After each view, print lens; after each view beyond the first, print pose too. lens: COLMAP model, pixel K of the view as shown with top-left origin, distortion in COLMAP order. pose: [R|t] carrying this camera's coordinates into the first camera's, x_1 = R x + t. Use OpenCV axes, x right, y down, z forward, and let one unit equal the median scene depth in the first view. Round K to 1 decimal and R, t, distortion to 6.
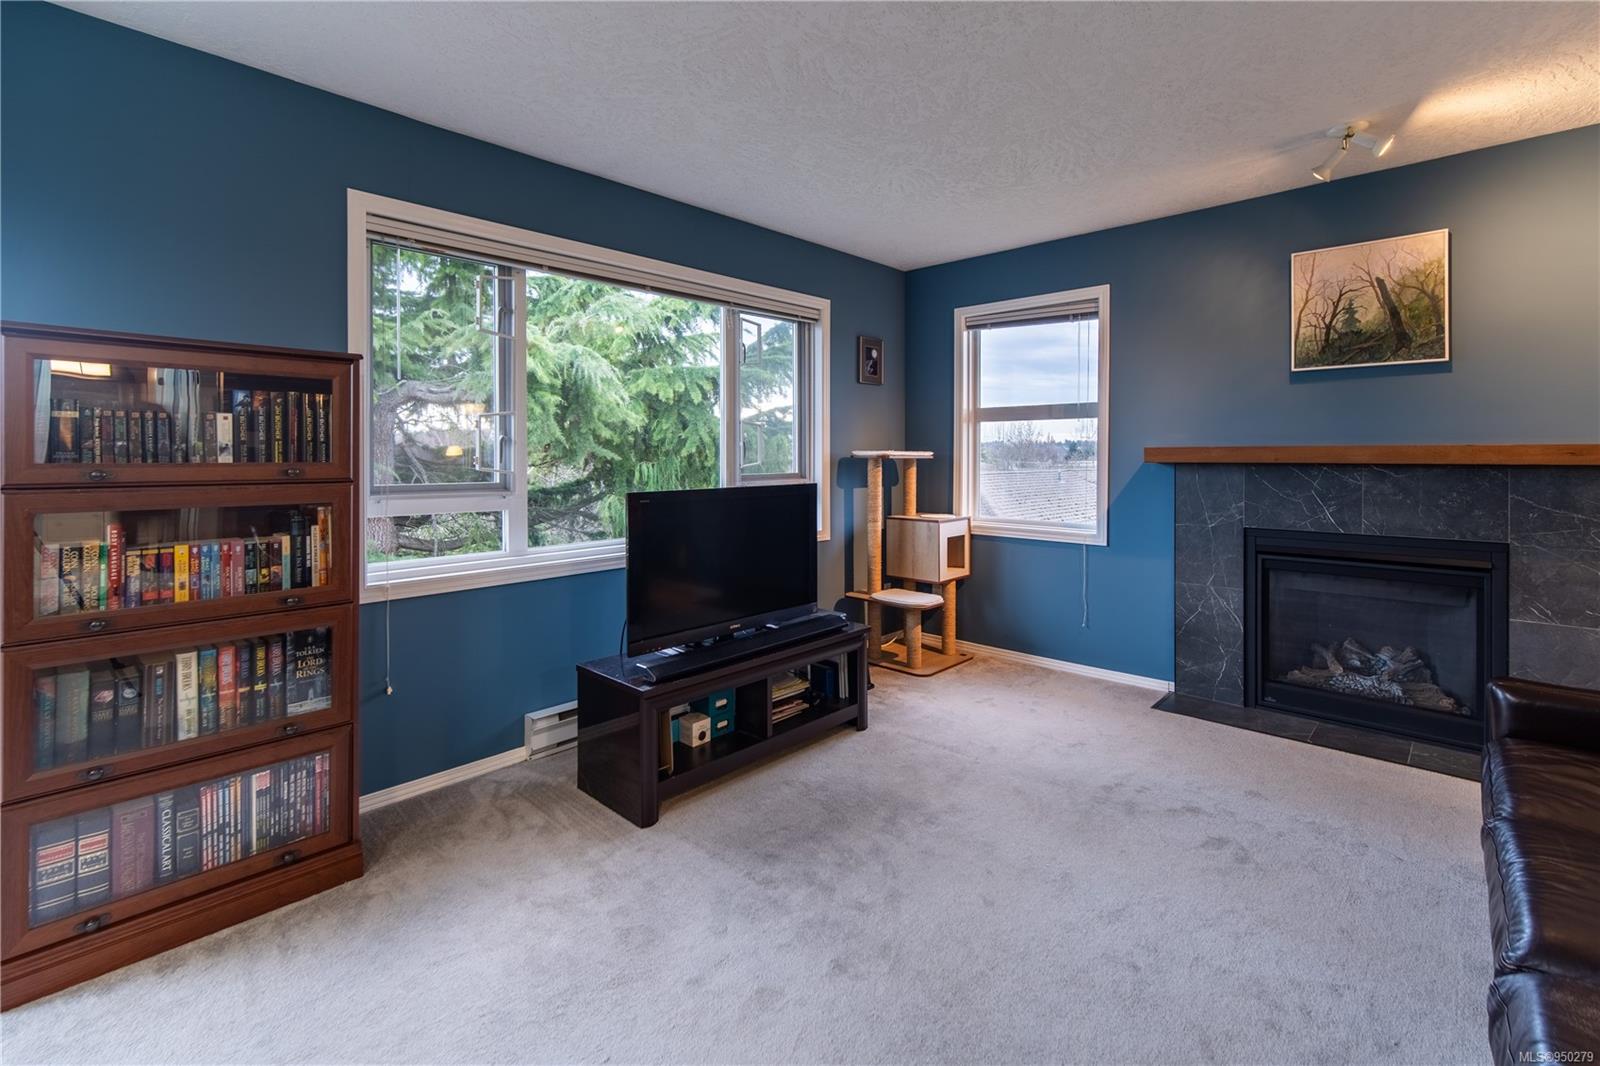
lens RADIAL K [[719.8, 0, 800.3], [0, 719.8, 444.8], [0, 0, 1]] dist [-0.003577, -0.000552]
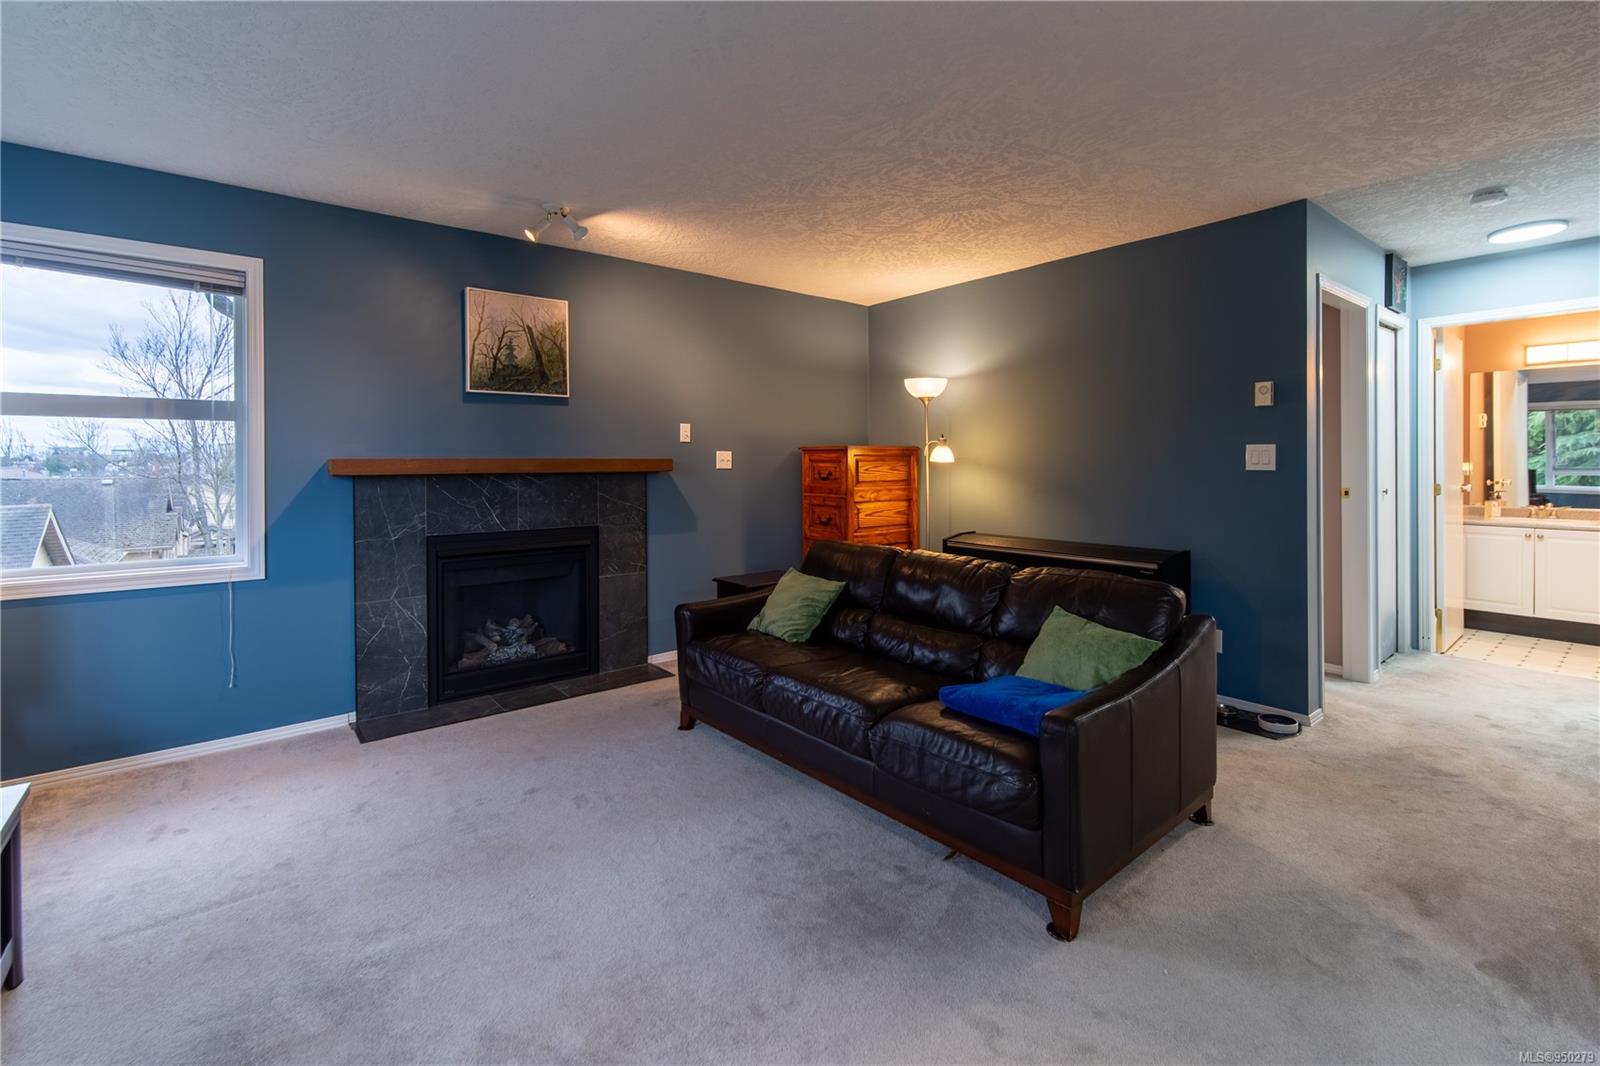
lens RADIAL K [[716.6, 0, 800.3], [0, 716.6, 459.6], [0, 0, 1]] dist [0.003633, 0.000519]
pose [[0.127638, 0.005373, 0.991806, -0.364678], [-0.007831, 0.999960, -0.004409, 0.004337], [-0.991790, -0.007204, 0.127675, 0.346917]]
